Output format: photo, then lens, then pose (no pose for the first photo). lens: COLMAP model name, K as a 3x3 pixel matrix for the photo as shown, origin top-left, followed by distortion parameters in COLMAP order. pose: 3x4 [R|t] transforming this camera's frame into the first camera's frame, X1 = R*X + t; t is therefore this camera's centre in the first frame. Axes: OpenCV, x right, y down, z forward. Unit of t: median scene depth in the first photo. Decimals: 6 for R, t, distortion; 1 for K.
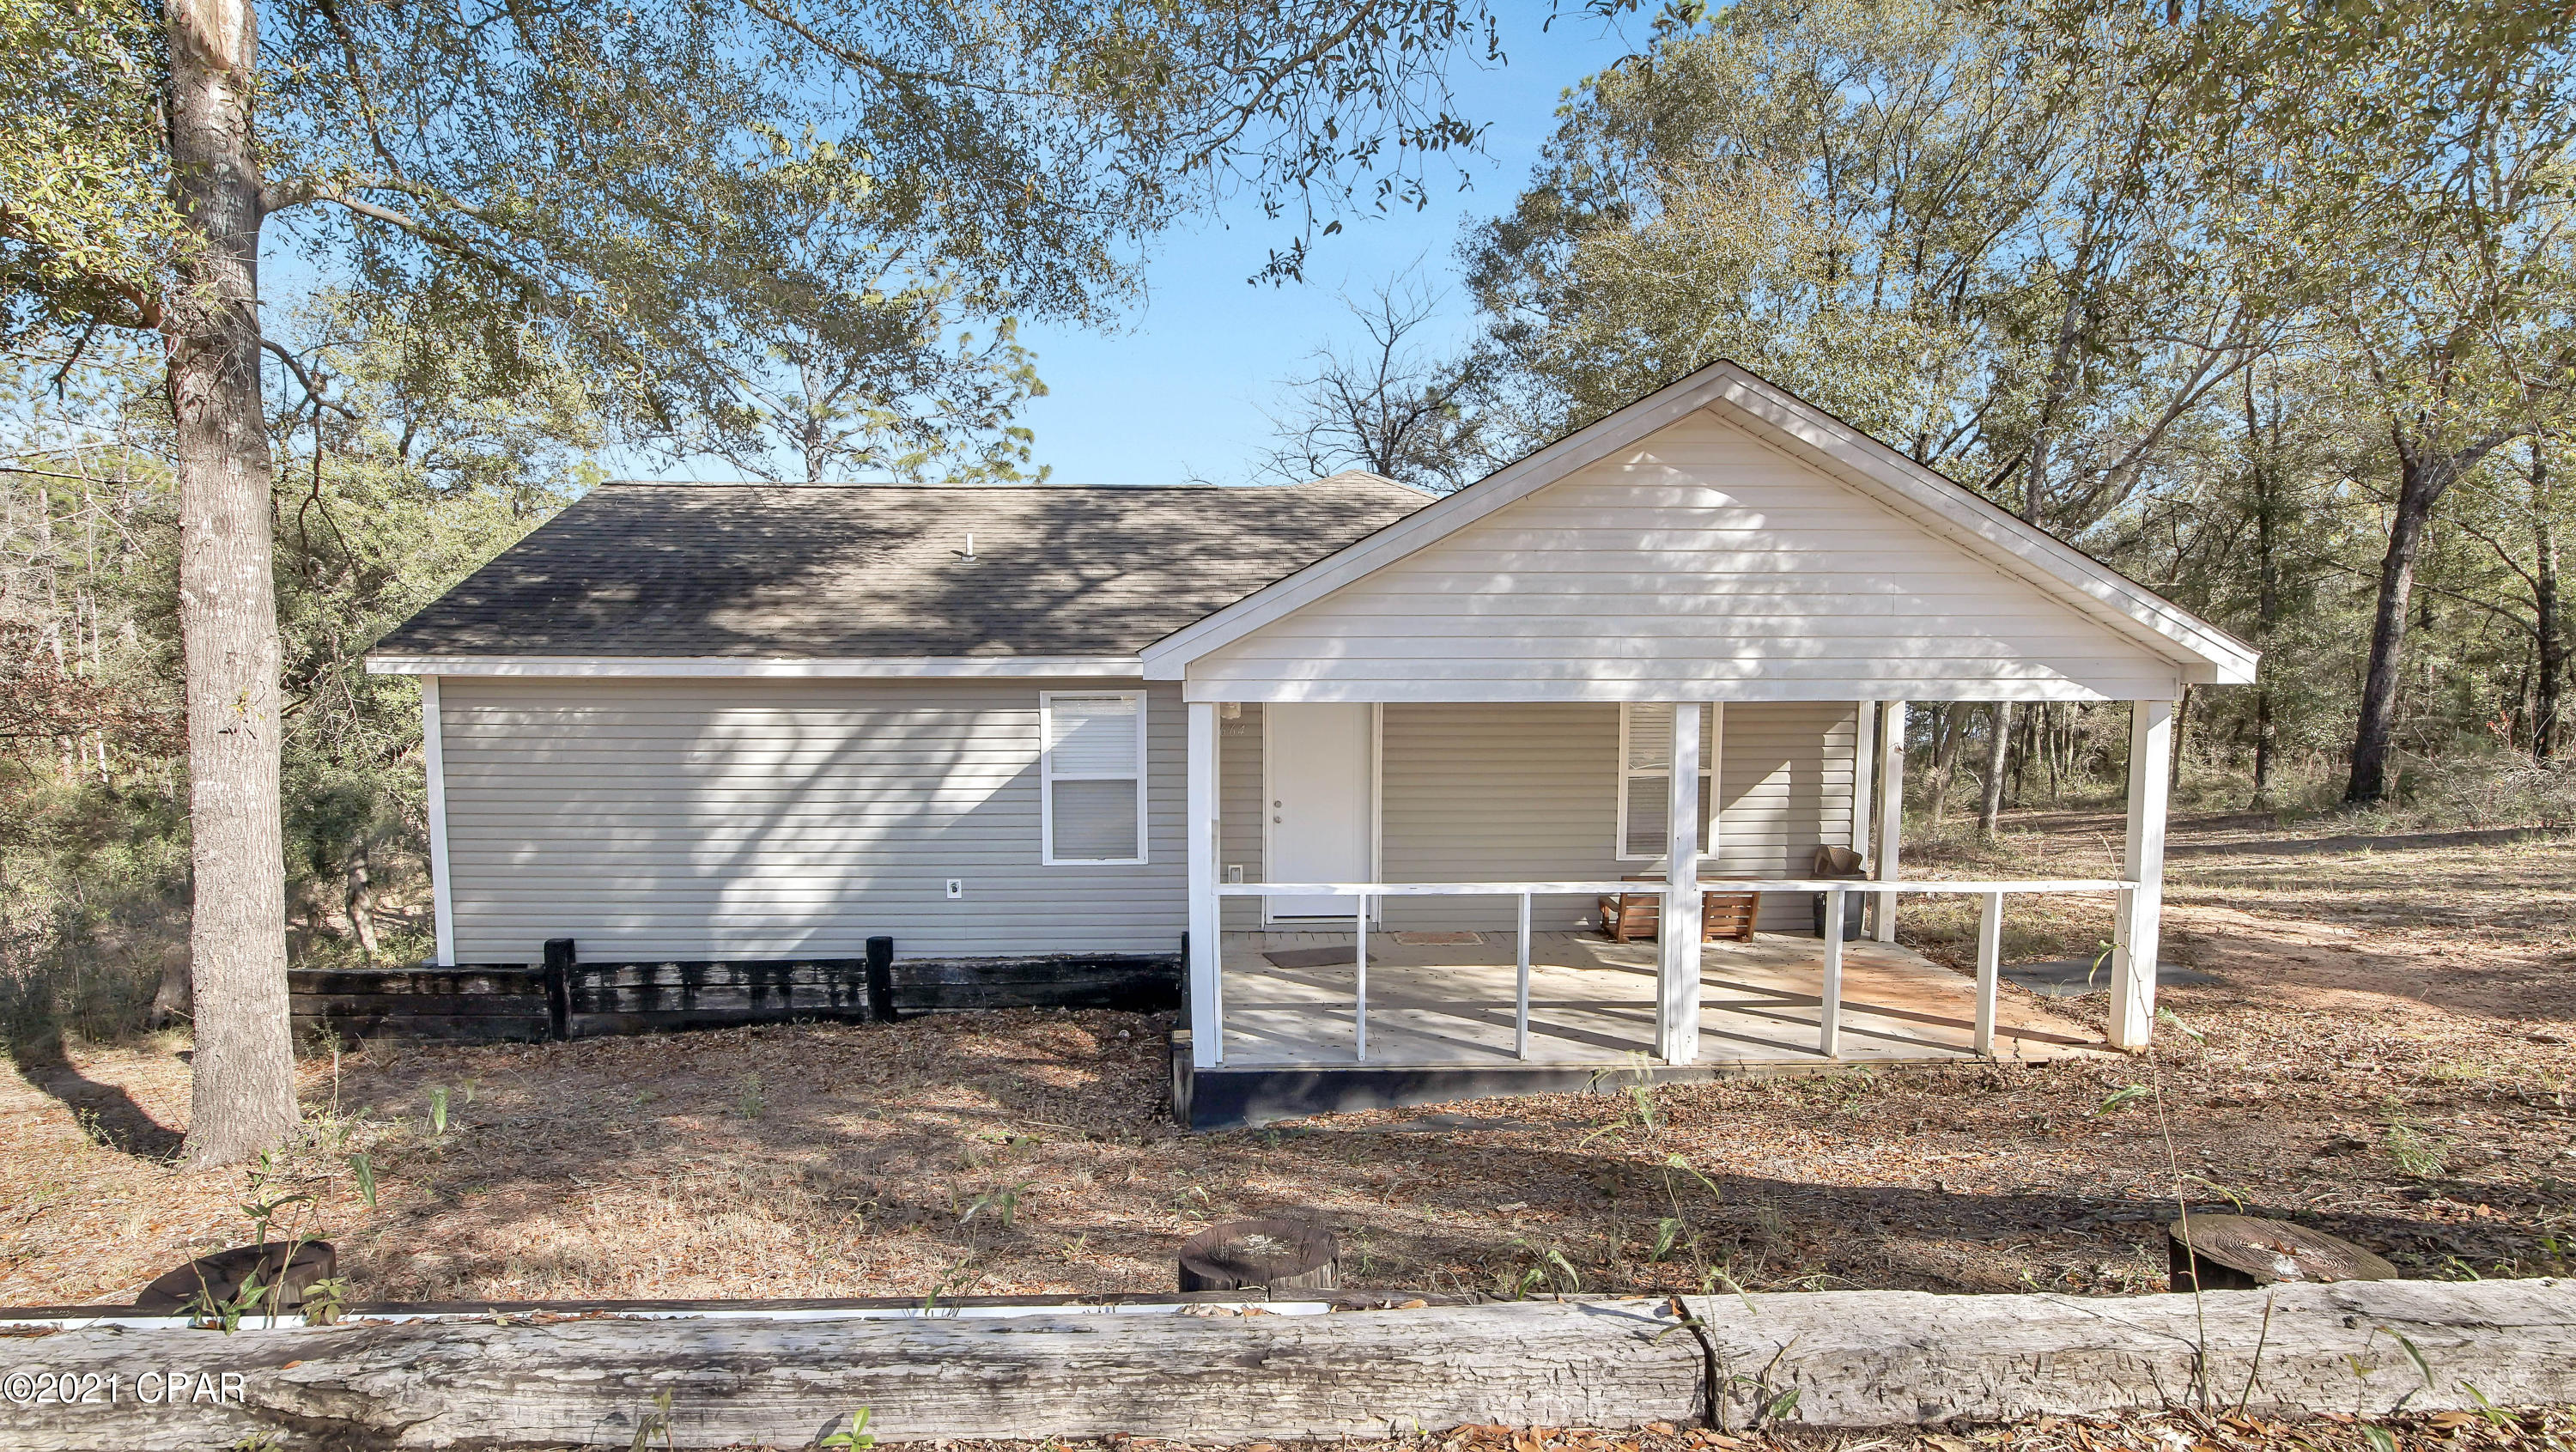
lens RADIAL K [[1156.1, 0, 1284.8], [0, 1156.1, 738.5], [0, 0, 1]] dist [-0.005389, 0.000030]
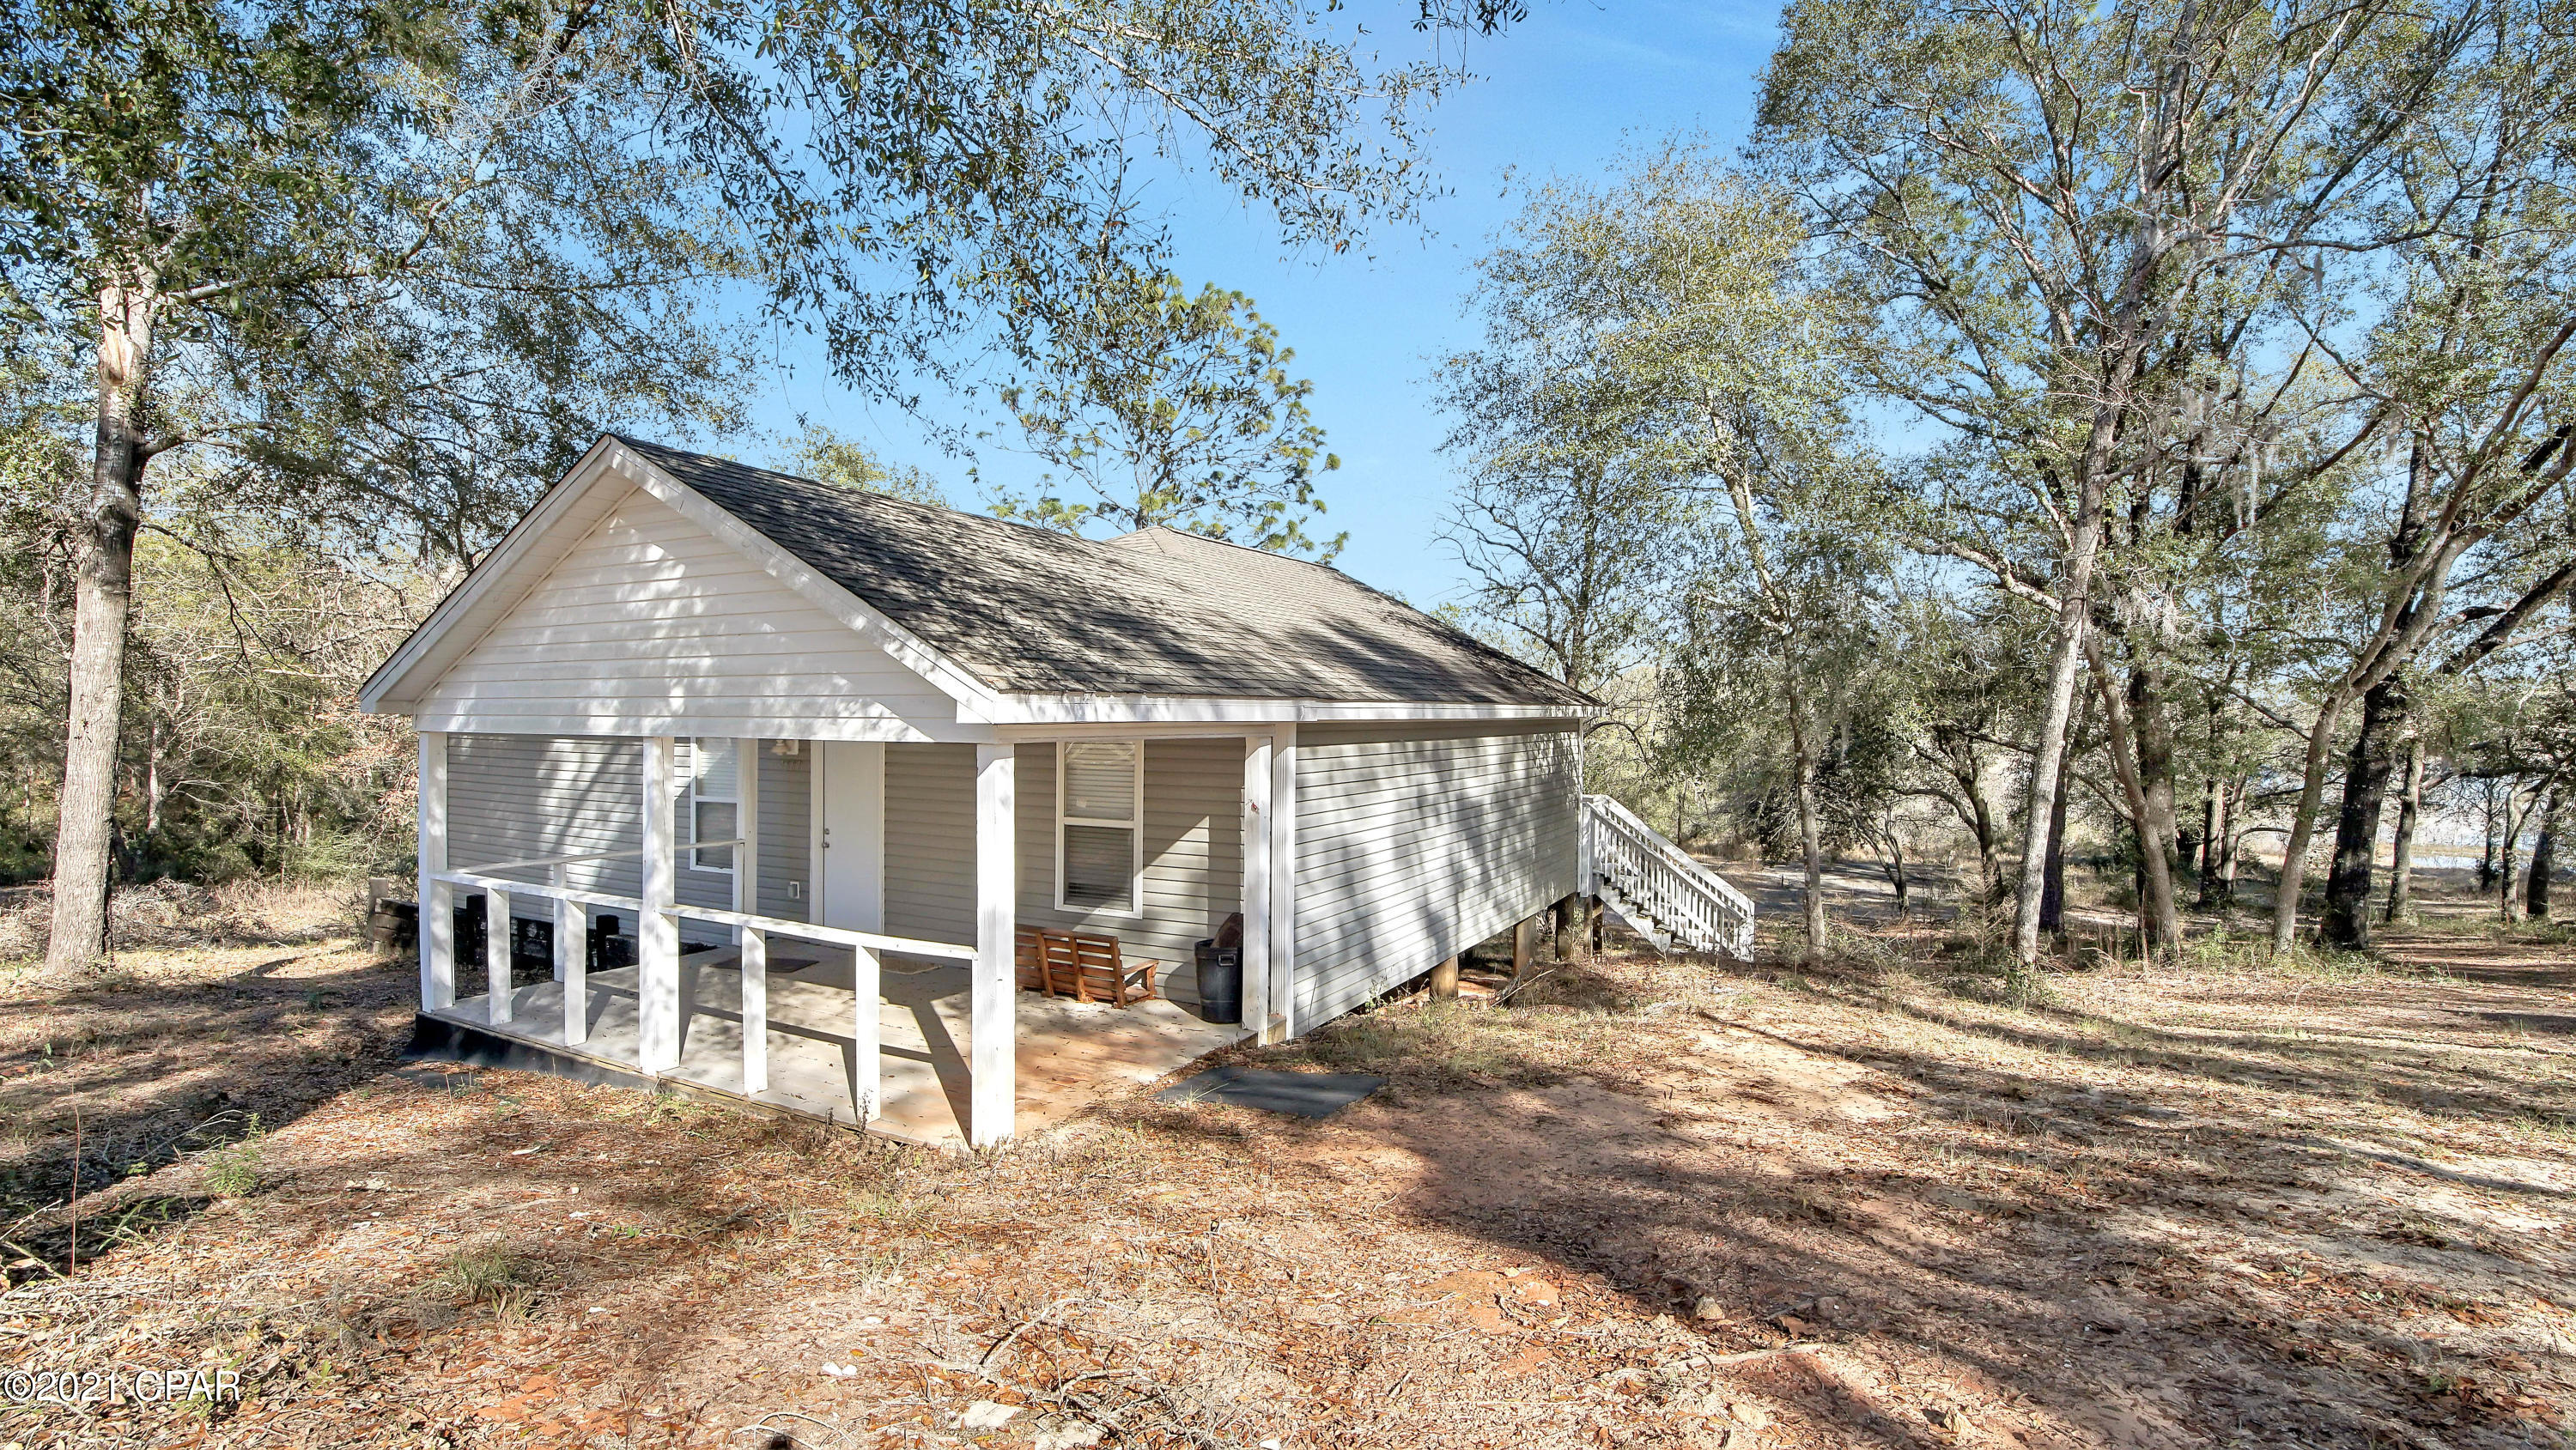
lens RADIAL K [[1156.0, 0, 1284.8], [0, 1156.0, 737.5], [0, 0, 1]] dist [-0.005389, 0.000030]
pose [[0.847980, 0.013723, -0.529851, 1.018785], [-0.043132, 0.998136, -0.043177, -0.006531], [0.528271, 0.059466, 0.846991, 0.272531]]
